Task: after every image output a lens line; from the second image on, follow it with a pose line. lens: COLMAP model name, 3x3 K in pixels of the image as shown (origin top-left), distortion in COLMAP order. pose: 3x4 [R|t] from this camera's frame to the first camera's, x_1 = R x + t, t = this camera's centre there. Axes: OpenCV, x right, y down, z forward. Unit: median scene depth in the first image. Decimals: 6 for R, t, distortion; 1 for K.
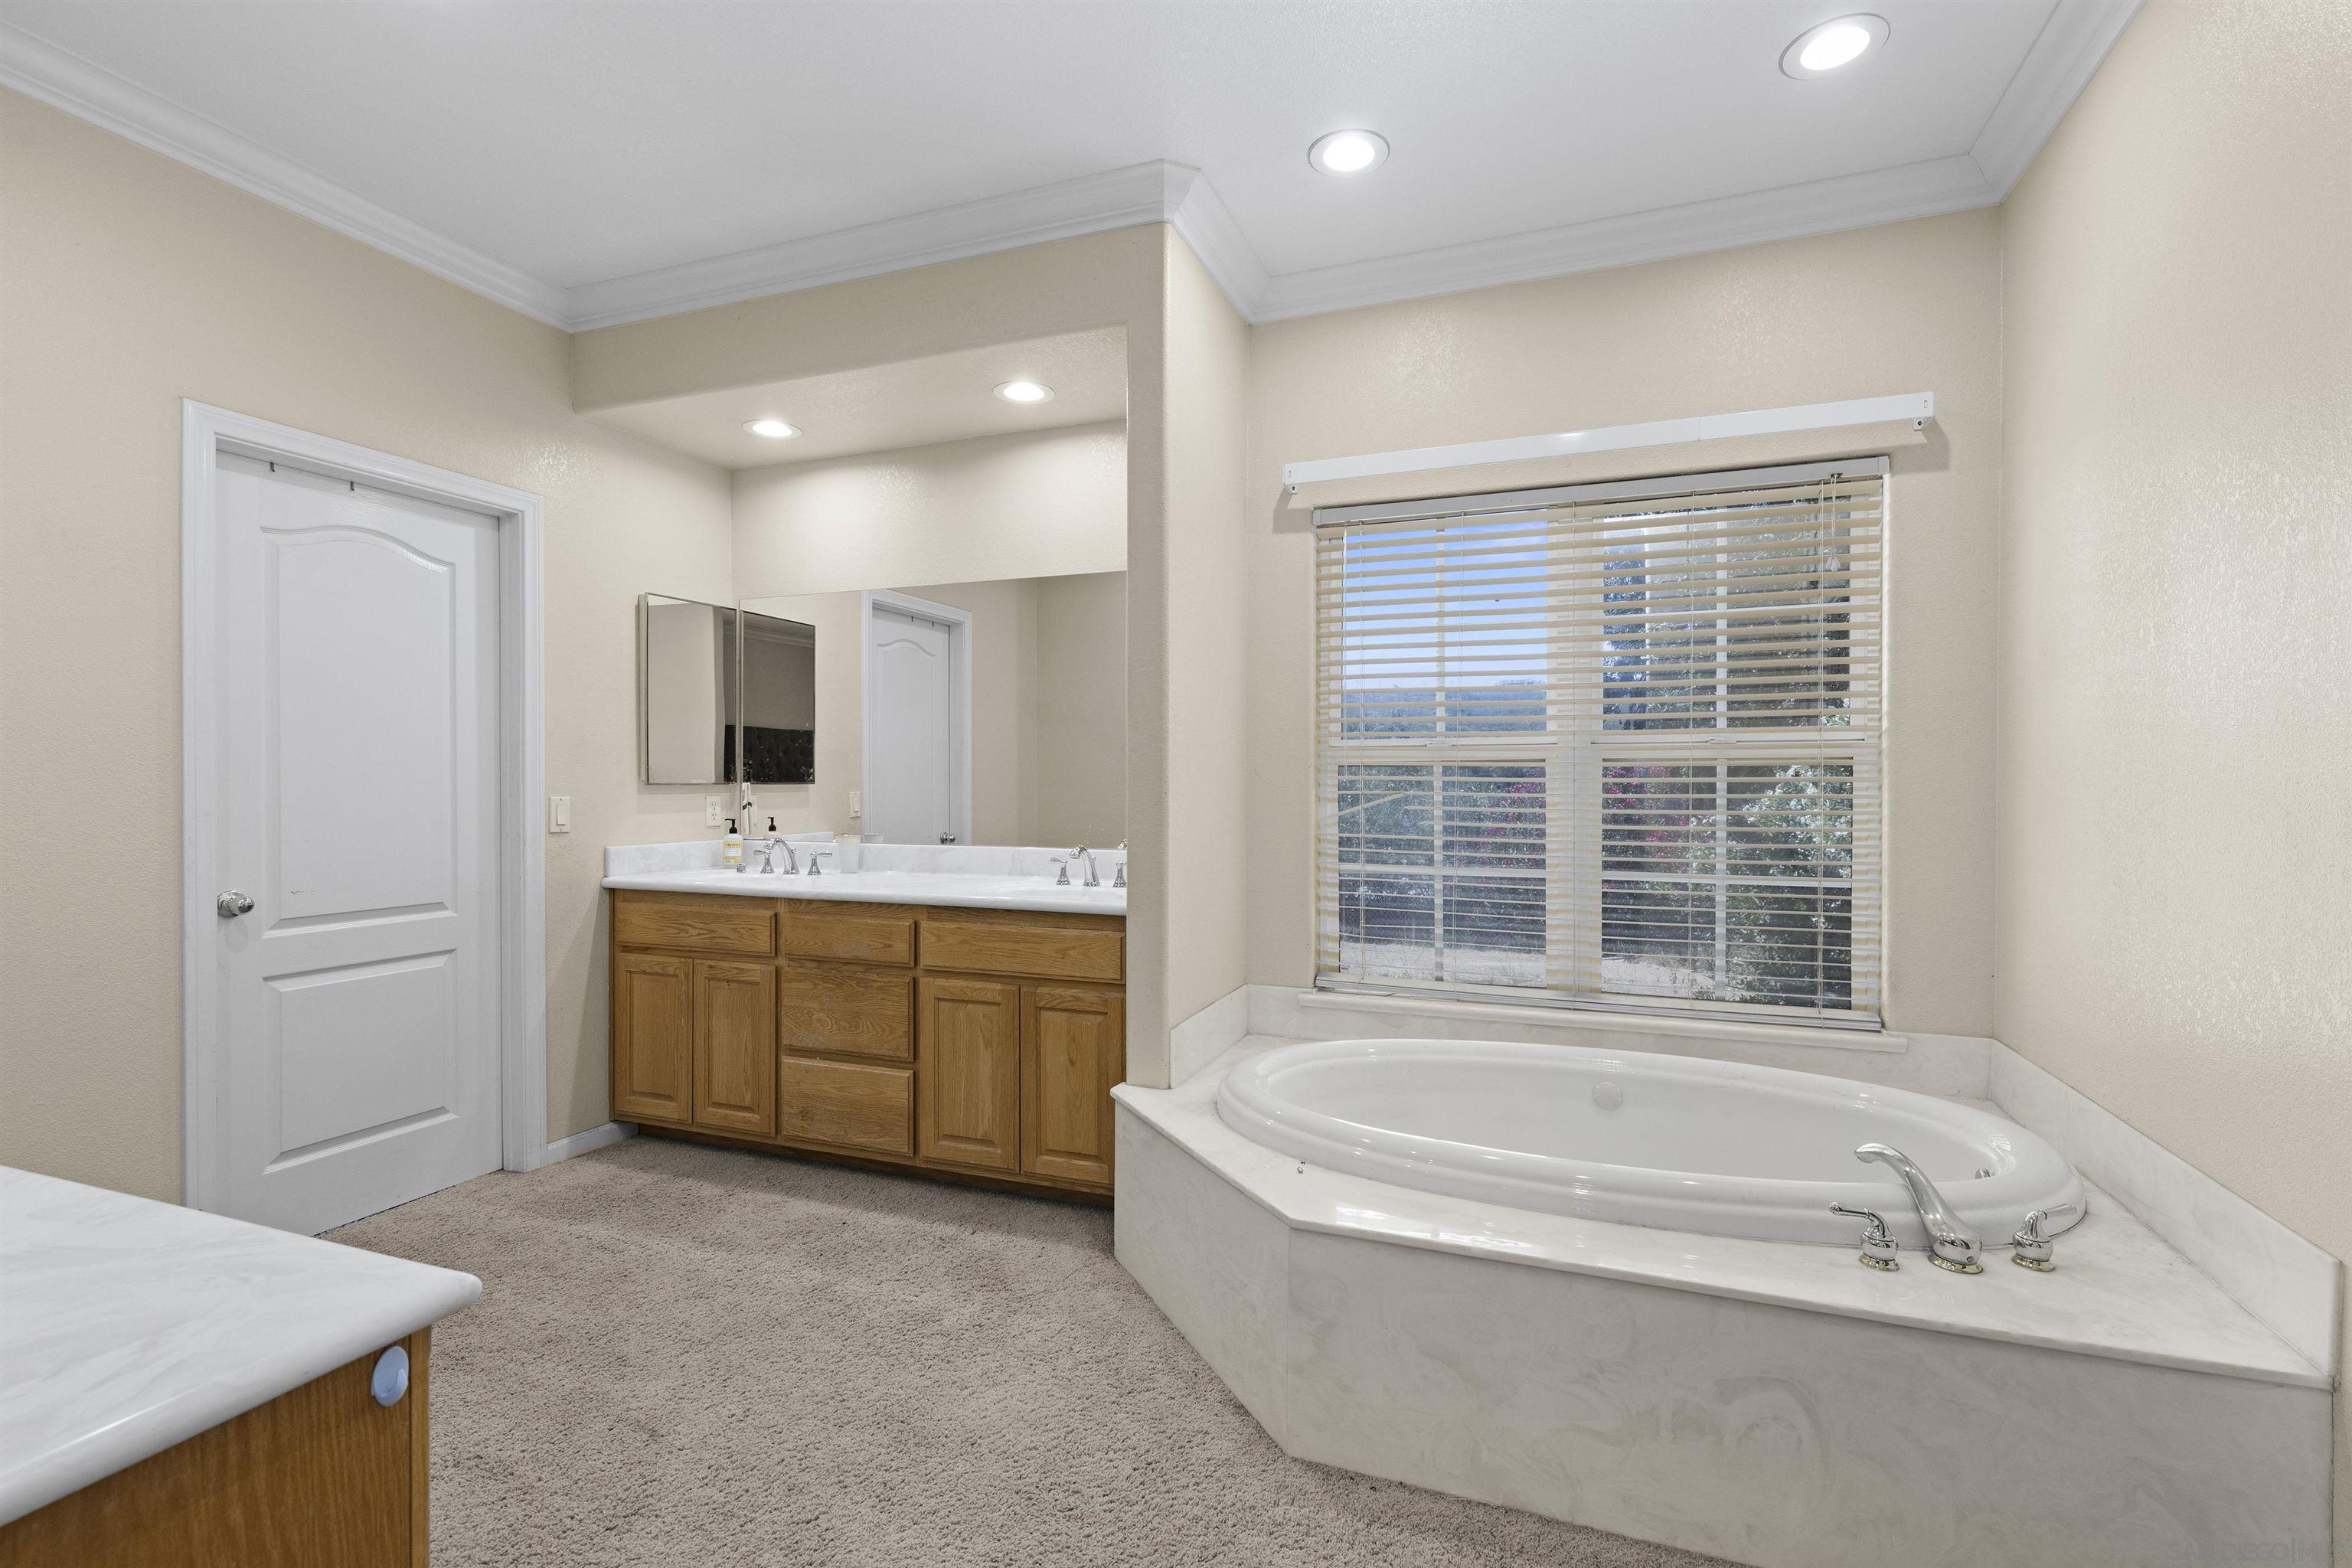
lens RADIAL K [[1078.8, 0, 1185.5], [0, 1078.8, 788.3], [0, 0, 1]] dist [0.006436, -0.000618]
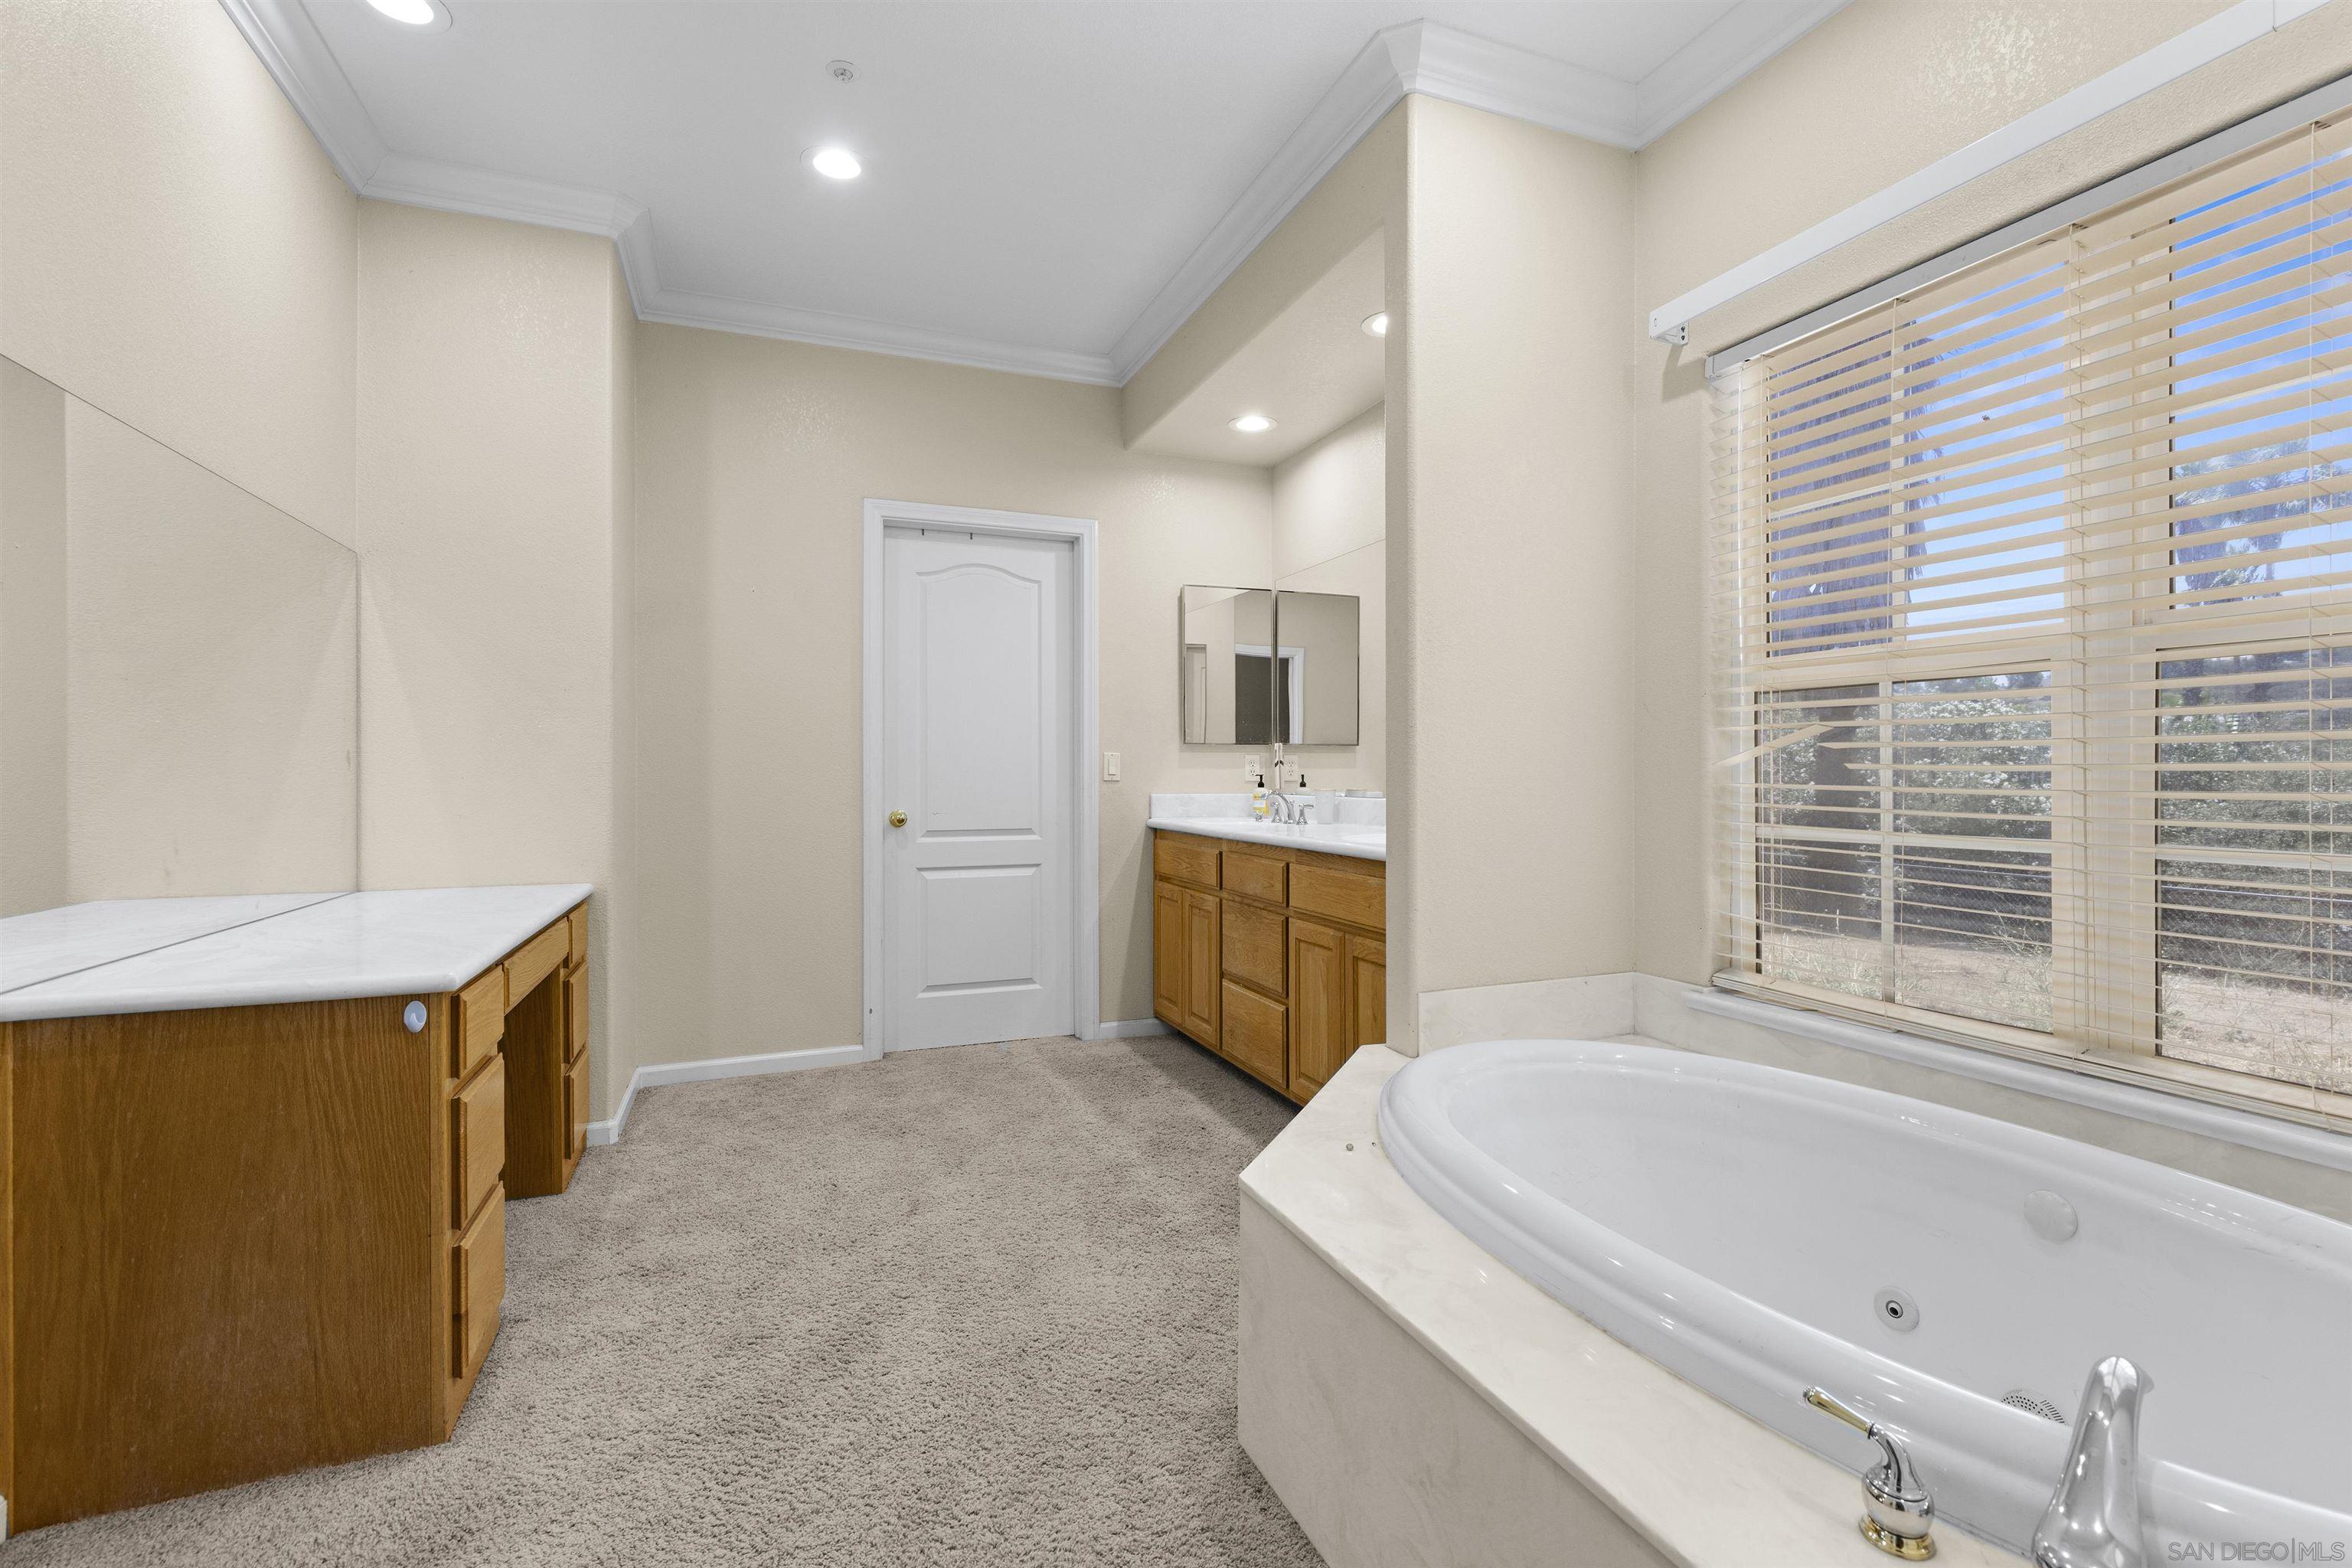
lens RADIAL K [[1078.8, 0, 1190.3], [0, 1078.8, 775.6], [0, 0, 1]] dist [0.006436, -0.000618]
pose [[0.674171, -0.001106, -0.738575, 0.447857], [-0.004182, 0.999977, -0.005314, 0.043408], [0.738564, 0.006672, 0.674151, 0.222393]]
